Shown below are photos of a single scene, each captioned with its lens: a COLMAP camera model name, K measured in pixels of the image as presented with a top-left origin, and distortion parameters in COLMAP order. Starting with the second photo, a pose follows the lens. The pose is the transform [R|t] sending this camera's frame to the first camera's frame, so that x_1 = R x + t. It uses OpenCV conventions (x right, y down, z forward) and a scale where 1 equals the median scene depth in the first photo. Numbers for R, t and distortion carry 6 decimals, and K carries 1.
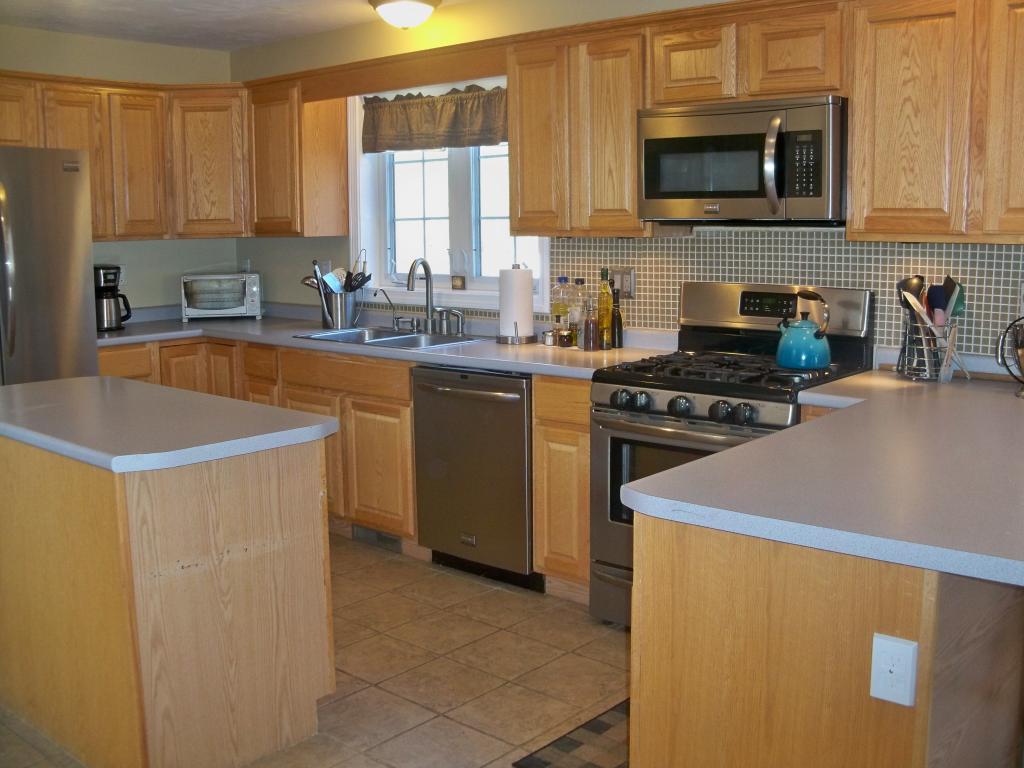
lens RADIAL K [[1048.7, 0, 514.2], [0, 1048.7, 369.4], [0, 0, 1]] dist [-0.217700, 0.239266]
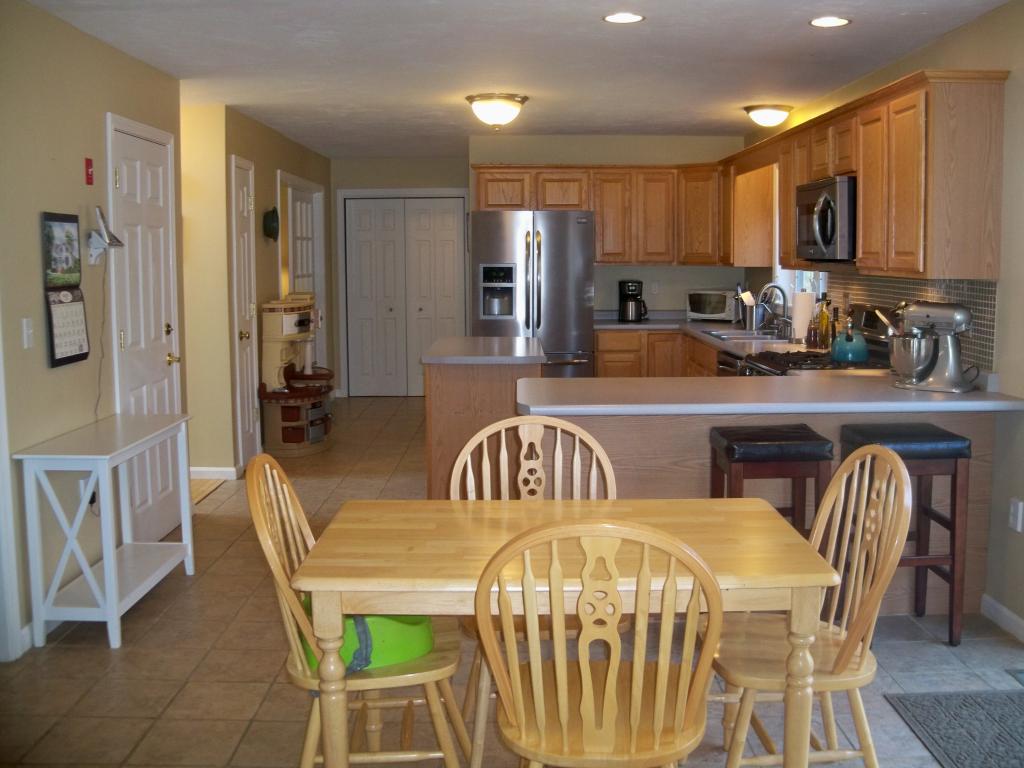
lens RADIAL K [[1046.6, 0, 512.0], [0, 1046.6, 384.0], [0, 0, 1]] dist [-0.212120, 0.200427]
pose [[0.654569, 0.096710, -0.749791, 0.848568], [-0.104112, 0.993866, 0.037301, 0.019753], [0.748799, 0.053647, 0.660622, -0.242684]]
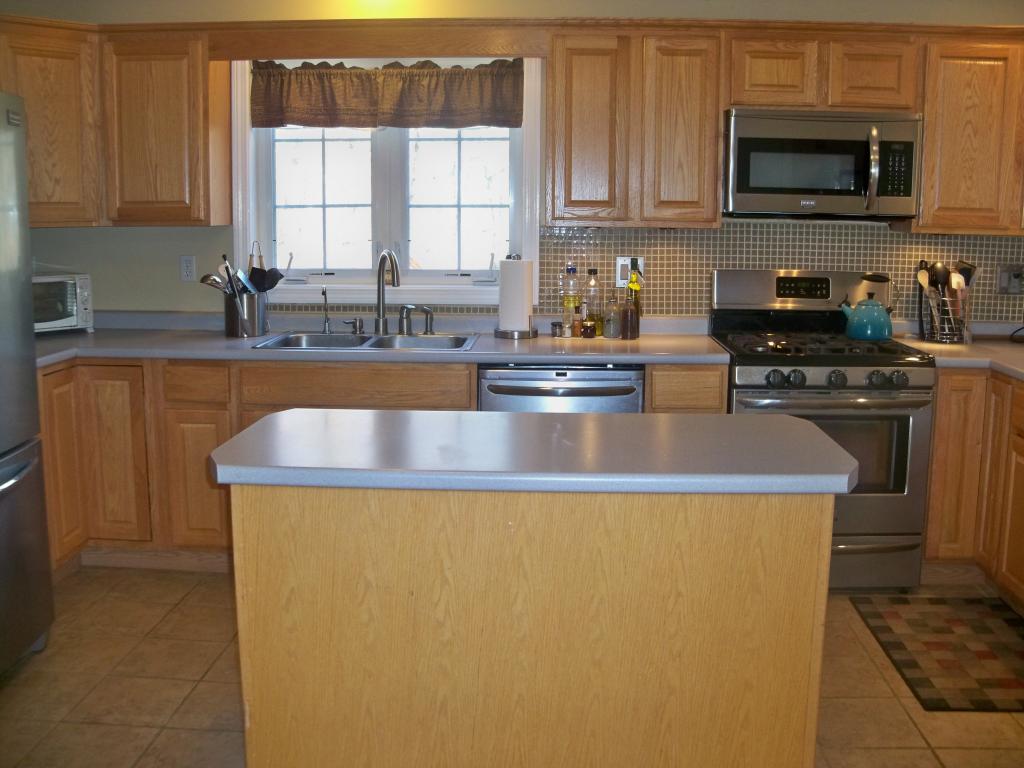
lens RADIAL K [[1048.7, 0, 514.2], [0, 1048.7, 369.4], [0, 0, 1]] dist [-0.217700, 0.239266]
pose [[0.780507, -0.077687, 0.620301, -0.624771], [0.073700, 0.996764, 0.032102, -0.028536], [-0.620788, 0.020660, 0.783706, 0.265881]]
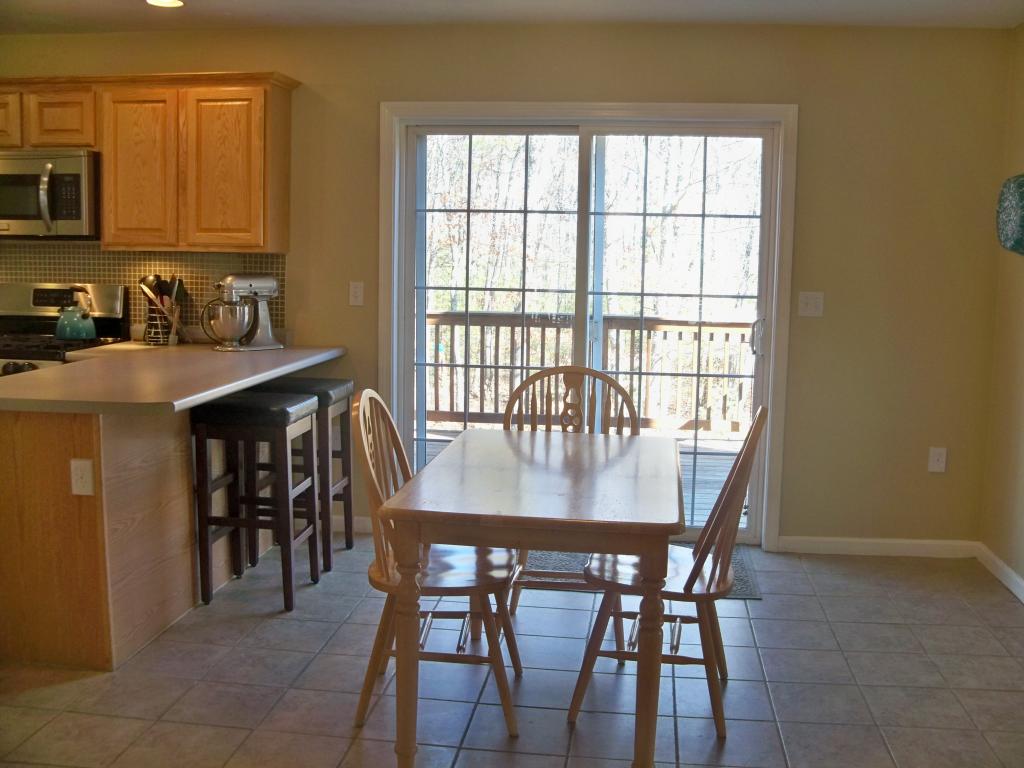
lens RADIAL K [[1046.6, 0, 512.0], [0, 1046.6, 384.0], [0, 0, 1]] dist [-0.212120, 0.200427]
pose [[0.833617, -0.042323, 0.550719, 0.008555], [0.047181, 0.998872, 0.005348, 0.063863], [-0.550324, 0.021525, 0.834674, -0.393669]]
